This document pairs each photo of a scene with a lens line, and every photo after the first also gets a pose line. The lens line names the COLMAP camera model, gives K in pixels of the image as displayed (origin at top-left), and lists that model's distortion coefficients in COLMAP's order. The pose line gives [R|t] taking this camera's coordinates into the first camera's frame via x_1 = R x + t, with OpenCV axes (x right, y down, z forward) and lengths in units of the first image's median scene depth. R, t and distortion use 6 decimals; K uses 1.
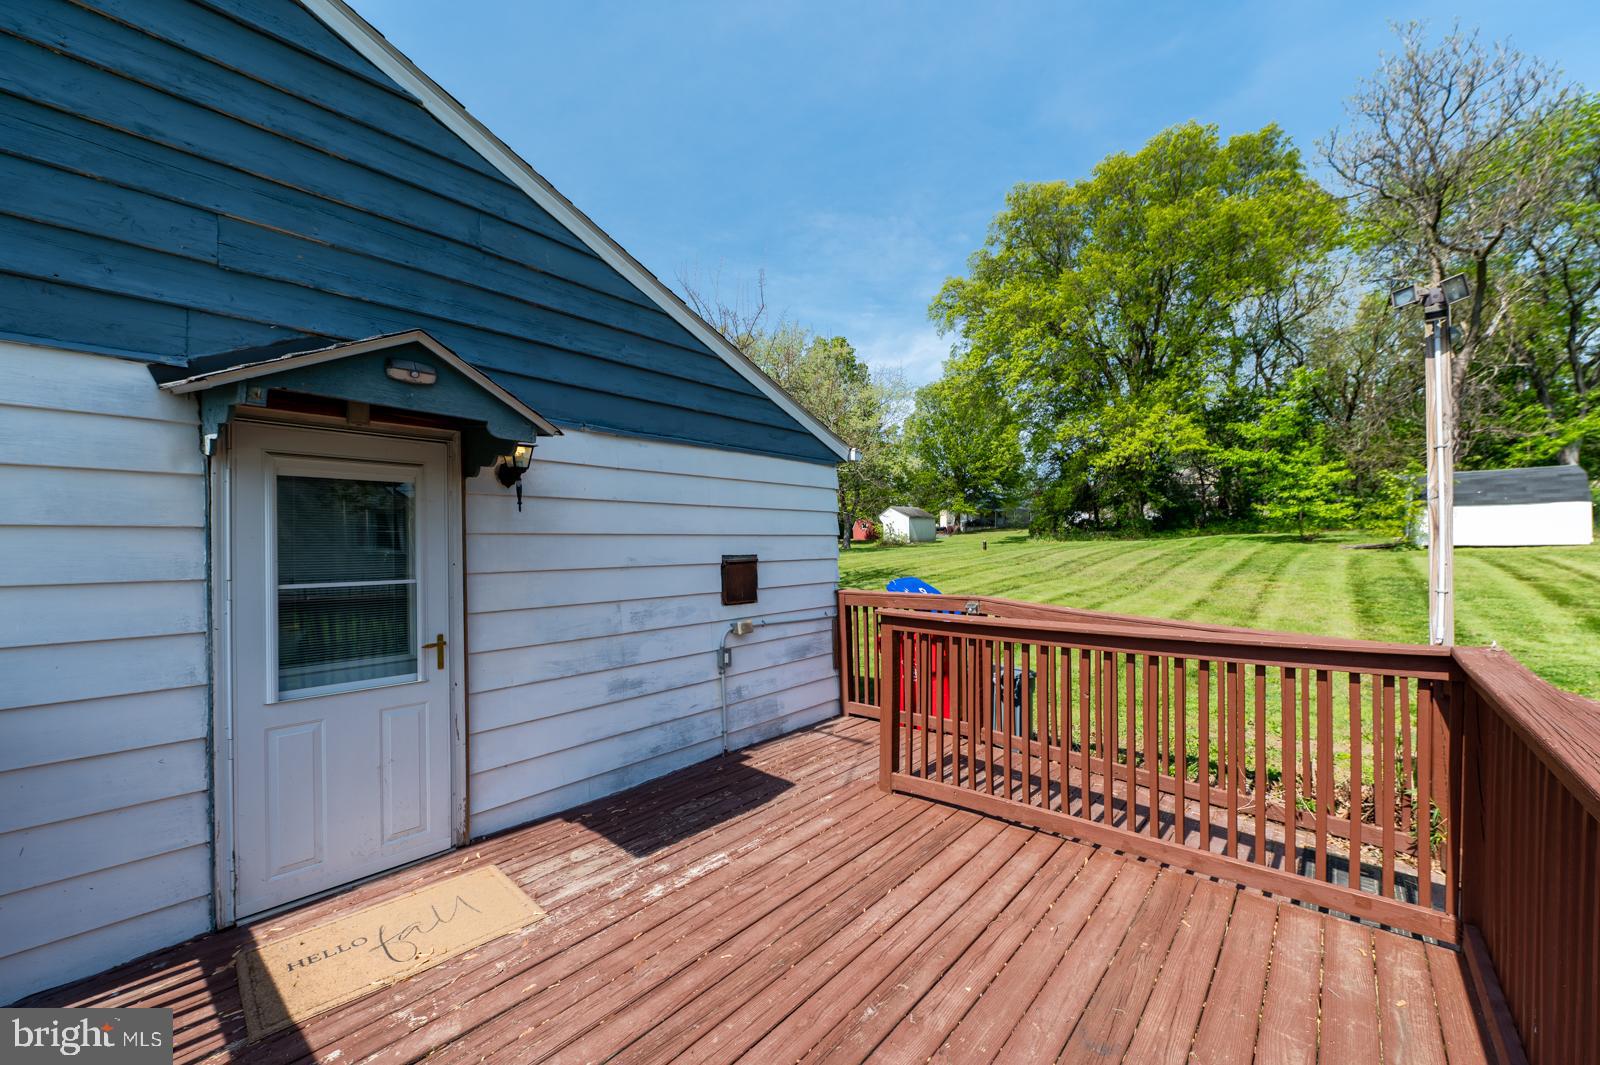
lens RADIAL K [[646.8, 0, 800.8], [0, 646.8, 540.6], [0, 0, 1]] dist [-0.008735, 0.000212]
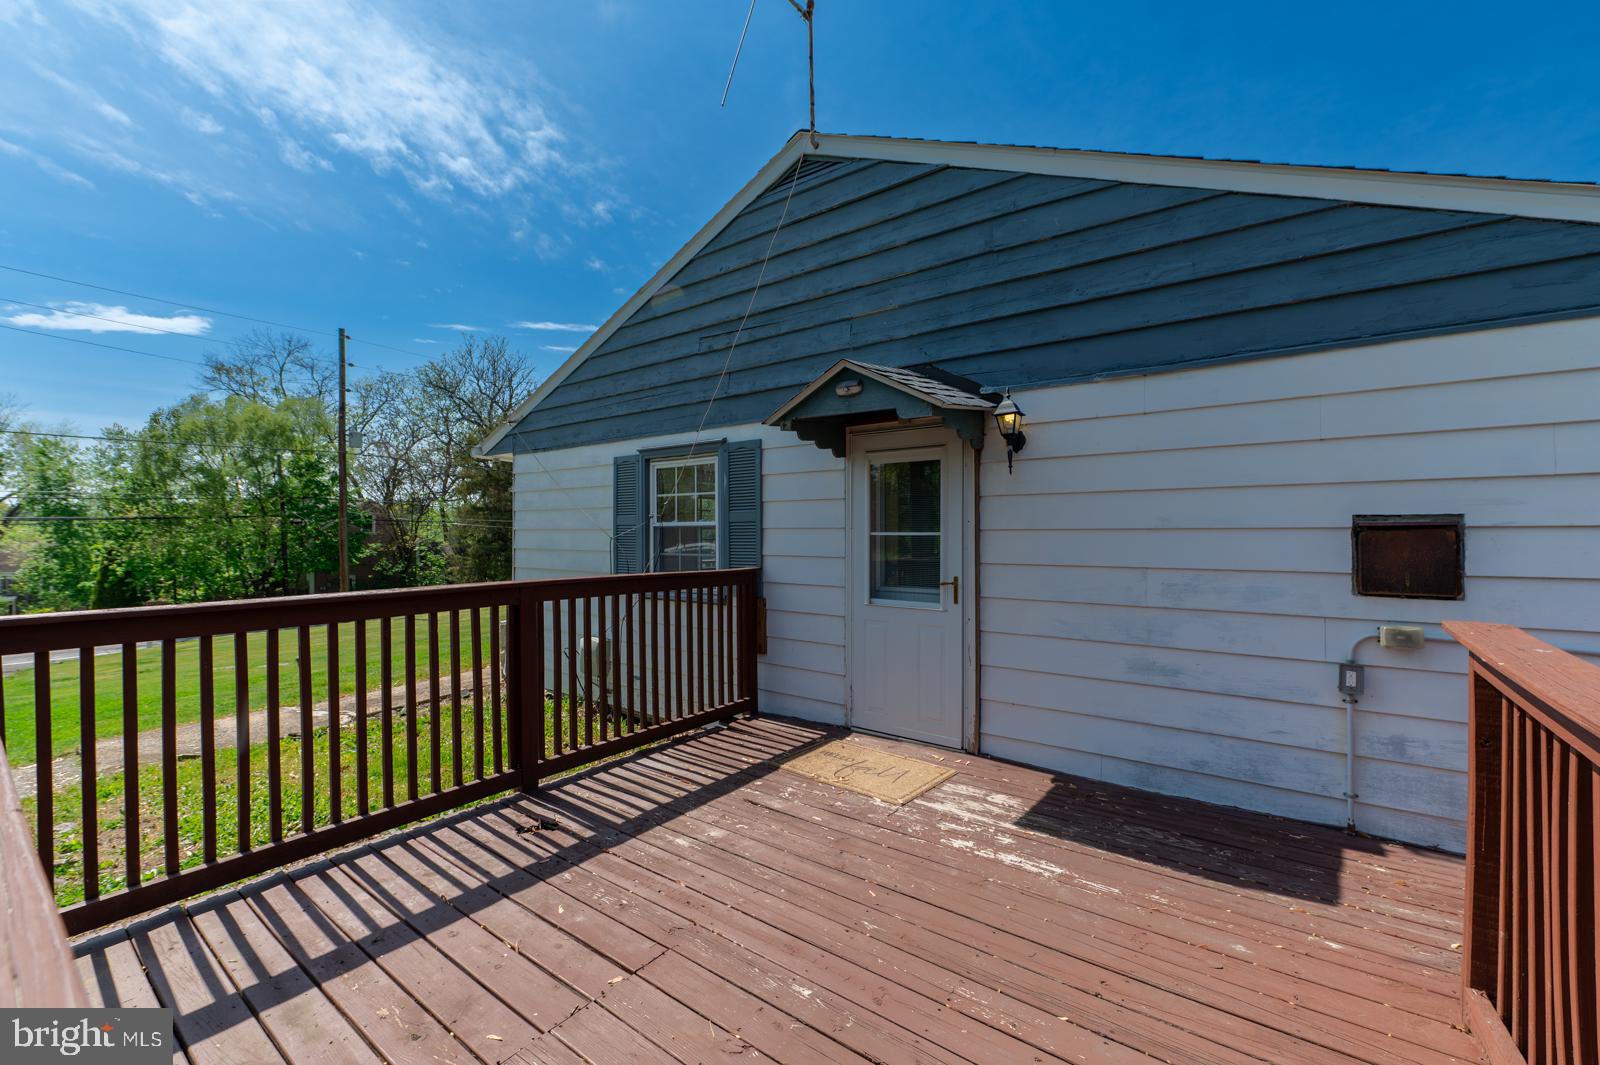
lens RADIAL K [[638.8, 0, 802.8], [0, 638.8, 523.5], [0, 0, 1]] dist [-0.002887, -0.000196]
pose [[0.066552, -0.002867, -0.997779, 0.640398], [0.006114, 0.999978, -0.002465, 0.040787], [0.997764, -0.005937, 0.066568, 0.591550]]
